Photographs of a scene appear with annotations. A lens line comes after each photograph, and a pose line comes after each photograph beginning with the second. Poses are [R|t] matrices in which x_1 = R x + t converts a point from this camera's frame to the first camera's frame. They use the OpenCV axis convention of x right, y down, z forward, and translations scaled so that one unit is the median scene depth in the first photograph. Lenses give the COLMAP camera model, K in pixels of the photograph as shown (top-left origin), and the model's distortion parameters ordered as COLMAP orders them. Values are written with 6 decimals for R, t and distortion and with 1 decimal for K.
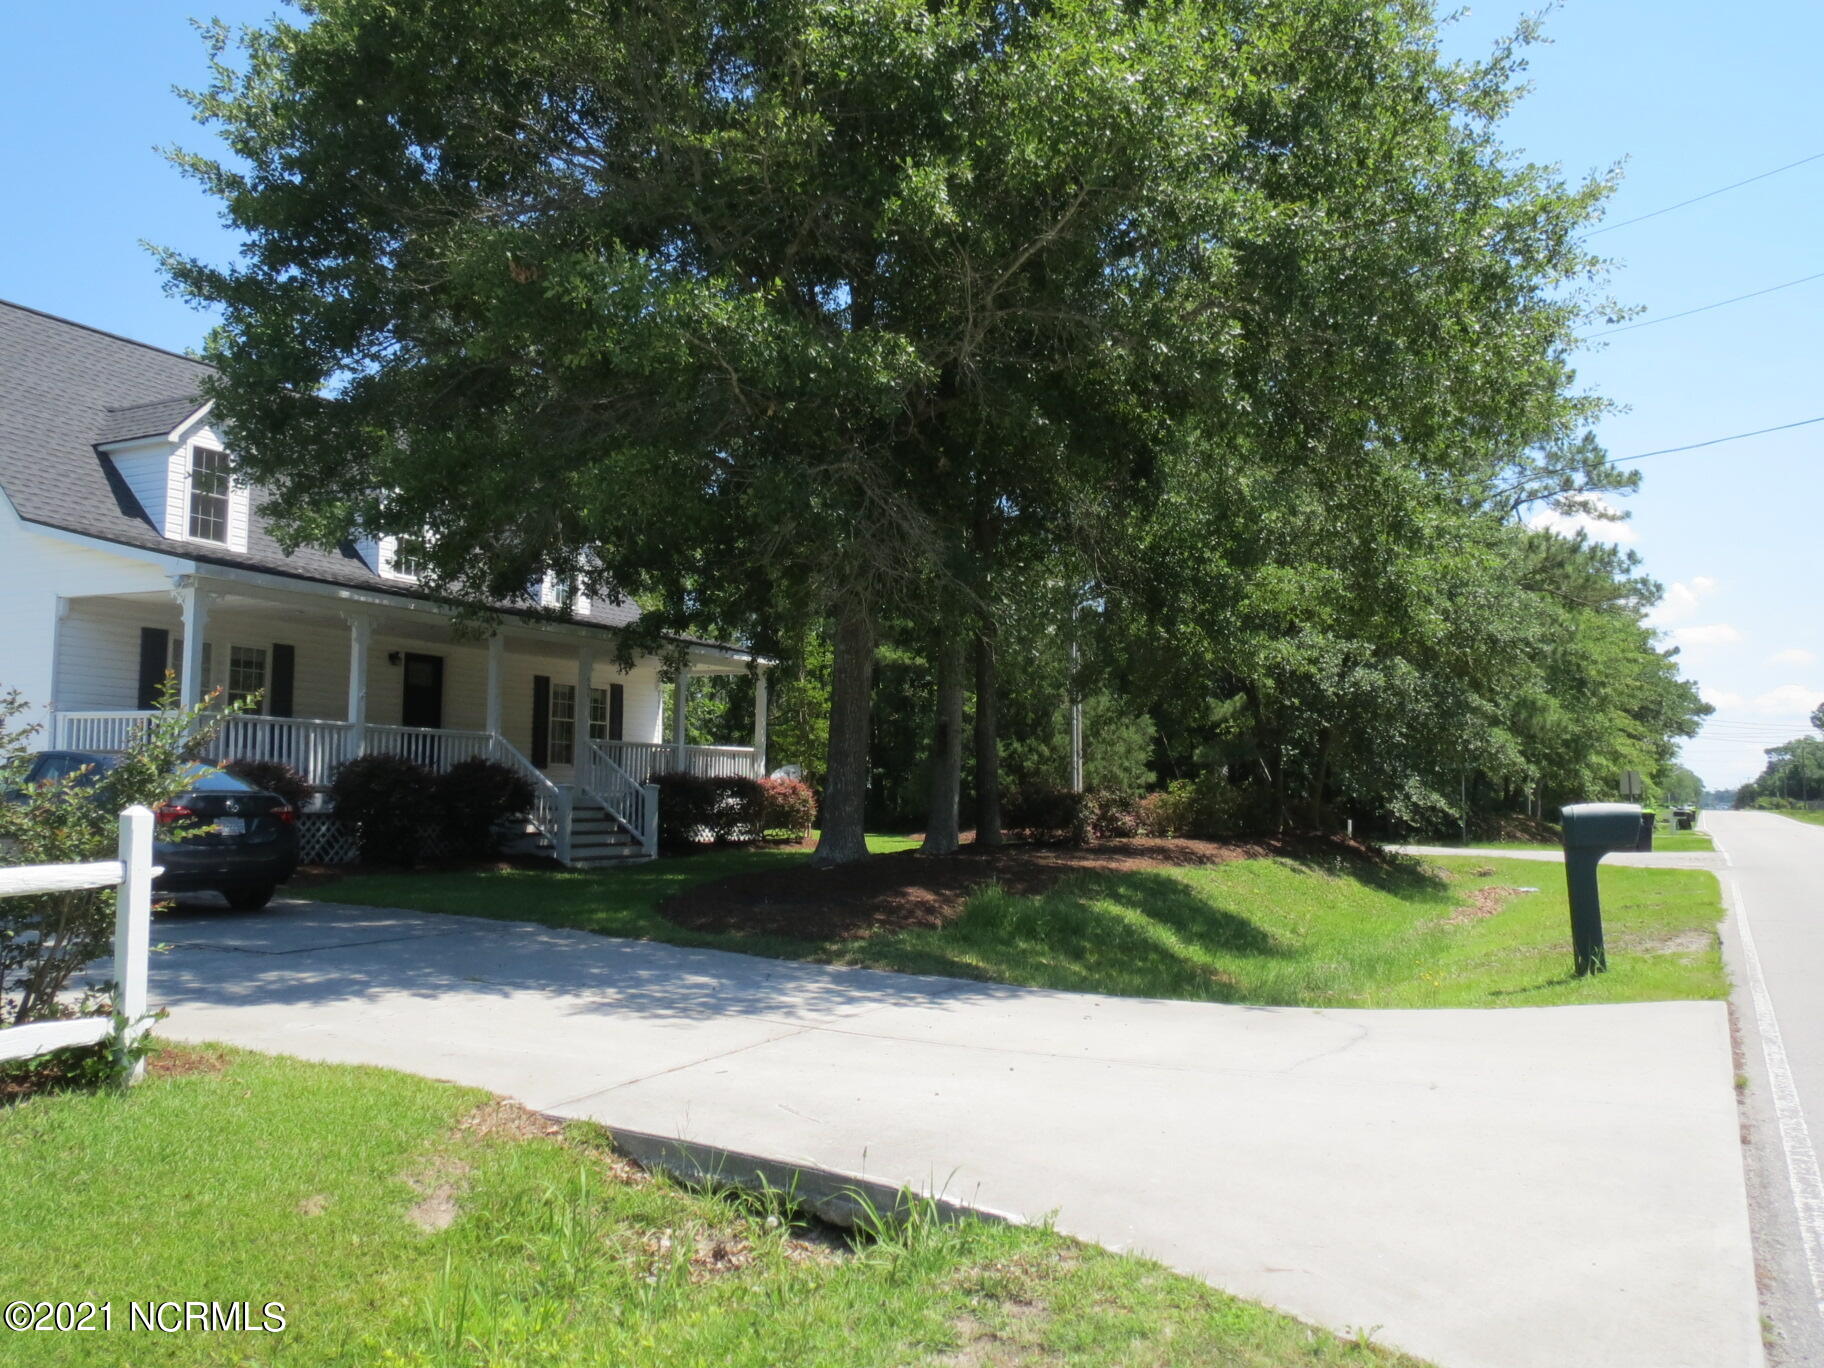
lens RADIAL K [[1545.2, 0, 907.6], [0, 1545.2, 736.3], [0, 0, 1]] dist [-0.023319, 0.021007]
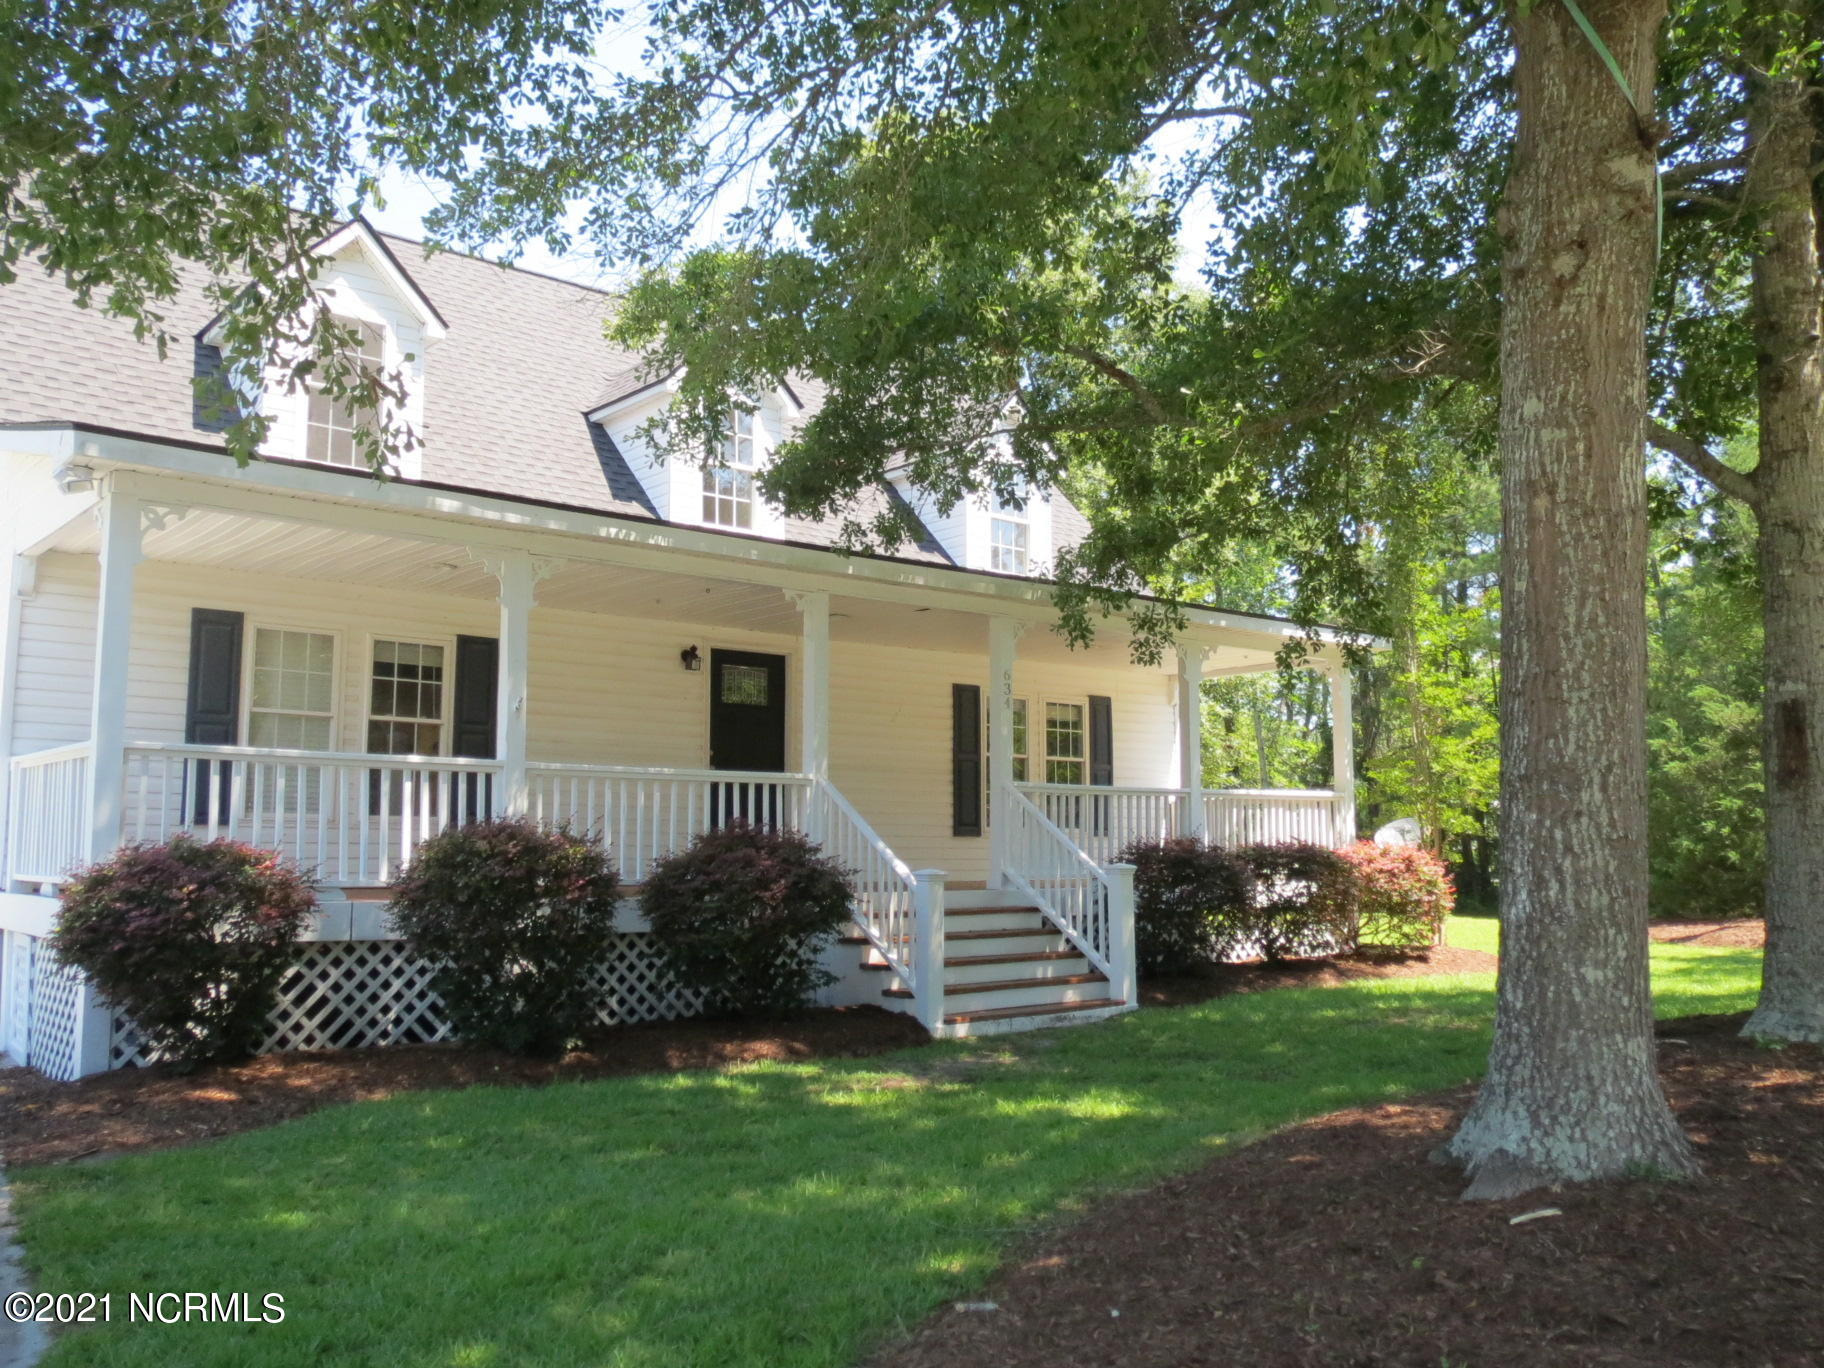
lens RADIAL K [[1545.2, 0, 909.0], [0, 1545.2, 678.4], [0, 0, 1]] dist [-0.023319, 0.021007]
pose [[0.924511, -0.062284, -0.376032, -0.027581], [0.033658, 0.996045, -0.082230, 0.008276], [0.379667, 0.063366, 0.922951, 0.425813]]
